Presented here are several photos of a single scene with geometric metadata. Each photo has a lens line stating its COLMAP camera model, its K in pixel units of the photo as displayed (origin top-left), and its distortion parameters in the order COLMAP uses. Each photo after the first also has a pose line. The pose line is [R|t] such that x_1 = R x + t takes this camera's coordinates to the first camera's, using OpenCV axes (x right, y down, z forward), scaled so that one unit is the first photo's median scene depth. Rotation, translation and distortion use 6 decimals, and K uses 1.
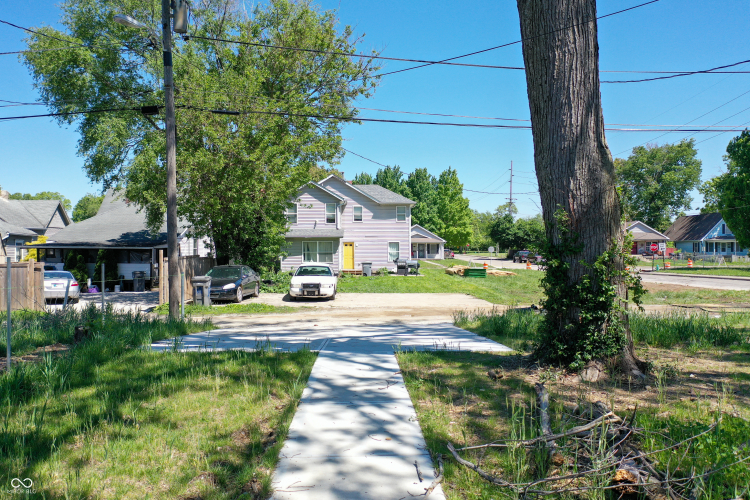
lens RADIAL K [[610.7, 0, 375.0], [0, 610.7, 249.7], [0, 0, 1]] dist [0.006696, -0.002223]
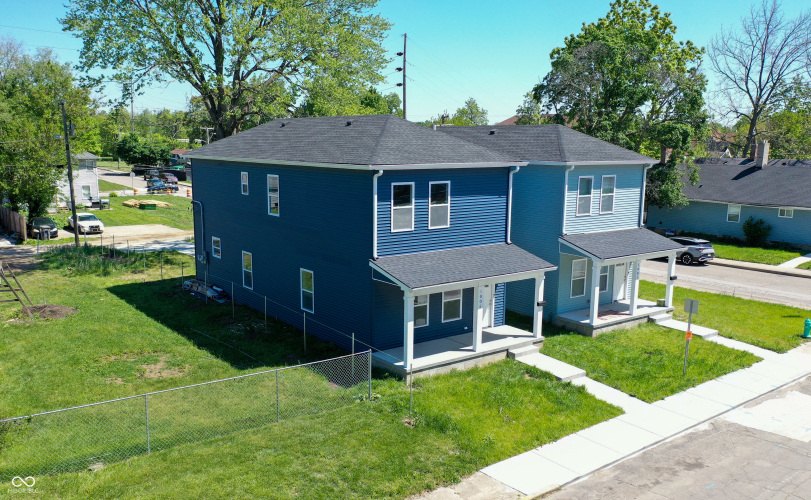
lens RADIAL K [[706.3, 0, 404.3], [0, 706.3, 246.6], [0, 0, 1]] dist [0.007544, -0.015095]
pose [[0.813257, -0.080899, 0.576254, -0.343928], [-0.010115, 0.988174, 0.153002, -0.138115], [-0.581817, -0.130259, 0.802821, -0.860516]]
